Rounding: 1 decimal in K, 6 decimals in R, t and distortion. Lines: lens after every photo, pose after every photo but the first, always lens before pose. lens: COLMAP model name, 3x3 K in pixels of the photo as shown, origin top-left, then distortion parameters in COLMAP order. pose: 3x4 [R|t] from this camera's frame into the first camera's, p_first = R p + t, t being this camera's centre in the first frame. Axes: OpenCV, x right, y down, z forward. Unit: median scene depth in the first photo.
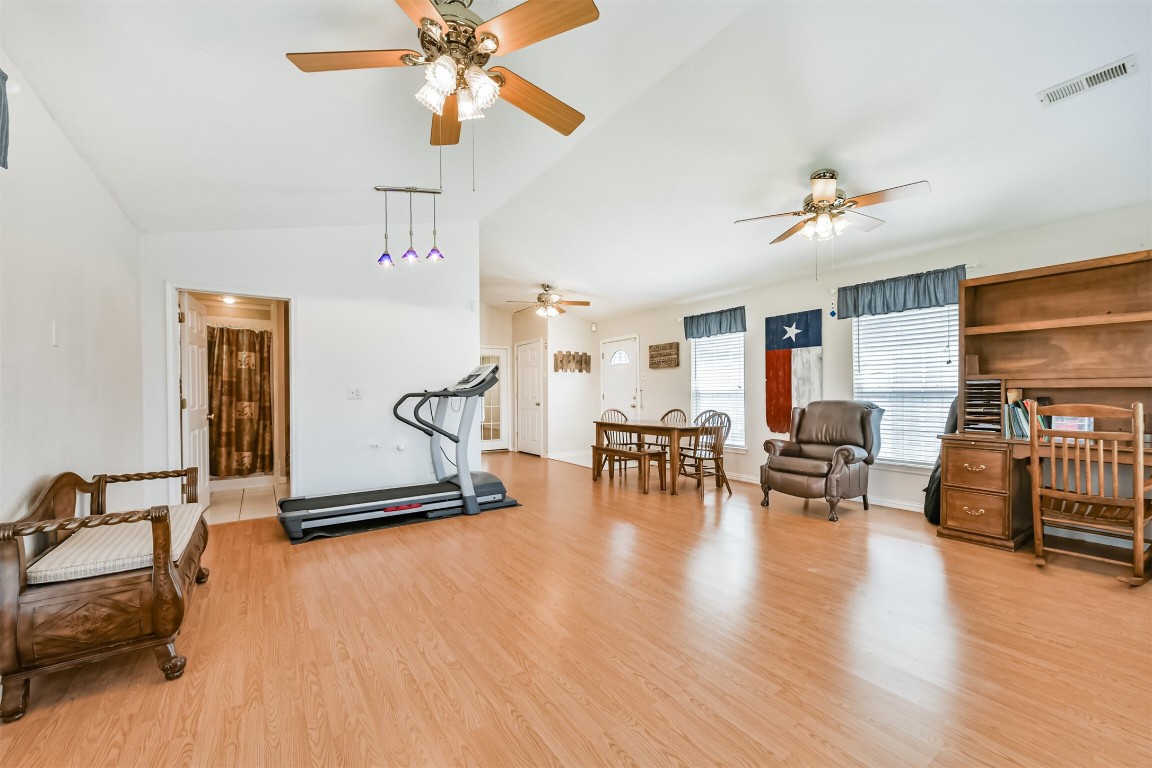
lens RADIAL K [[459.5, 0, 579.2], [0, 459.5, 393.4], [0, 0, 1]] dist [-0.000760, -0.000173]
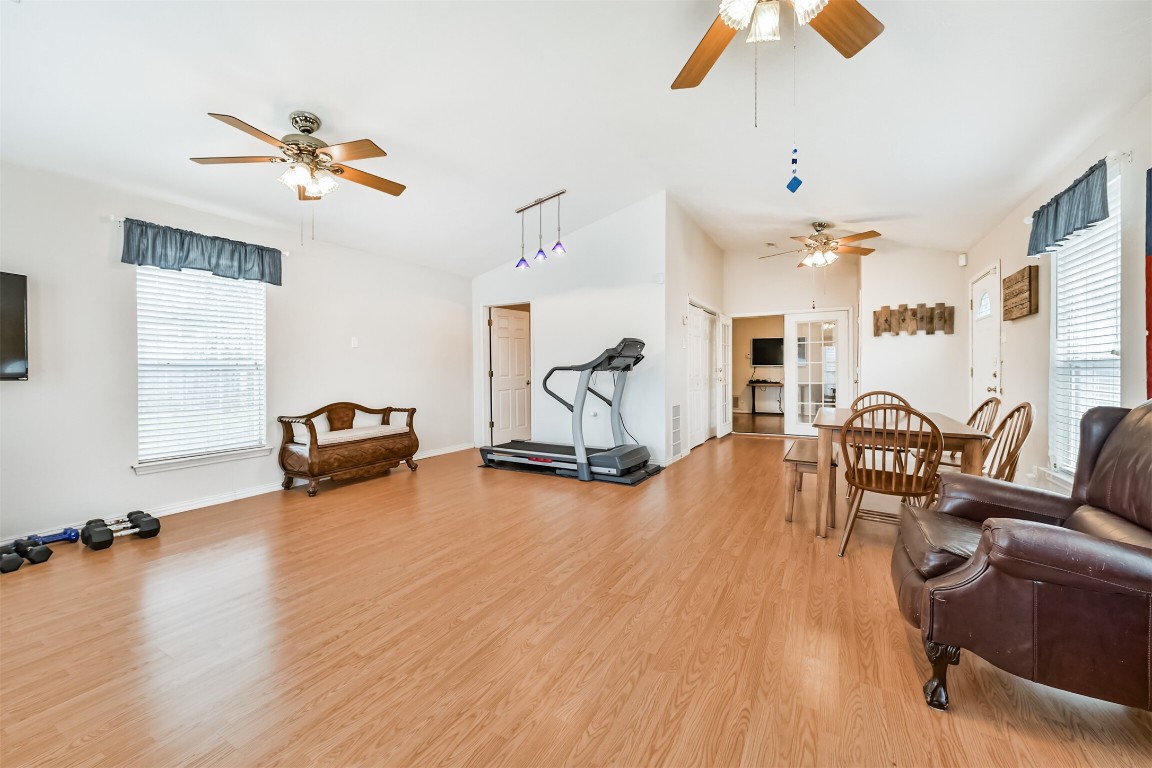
lens RADIAL K [[450.4, 0, 579.1], [0, 450.4, 380.7], [0, 0, 1]] dist [0.000908, -0.000122]
pose [[0.440097, 0.023602, -0.897640, 0.386950], [0.004265, 0.999588, 0.028374, -0.000319], [0.897940, -0.016316, 0.439815, 0.288256]]
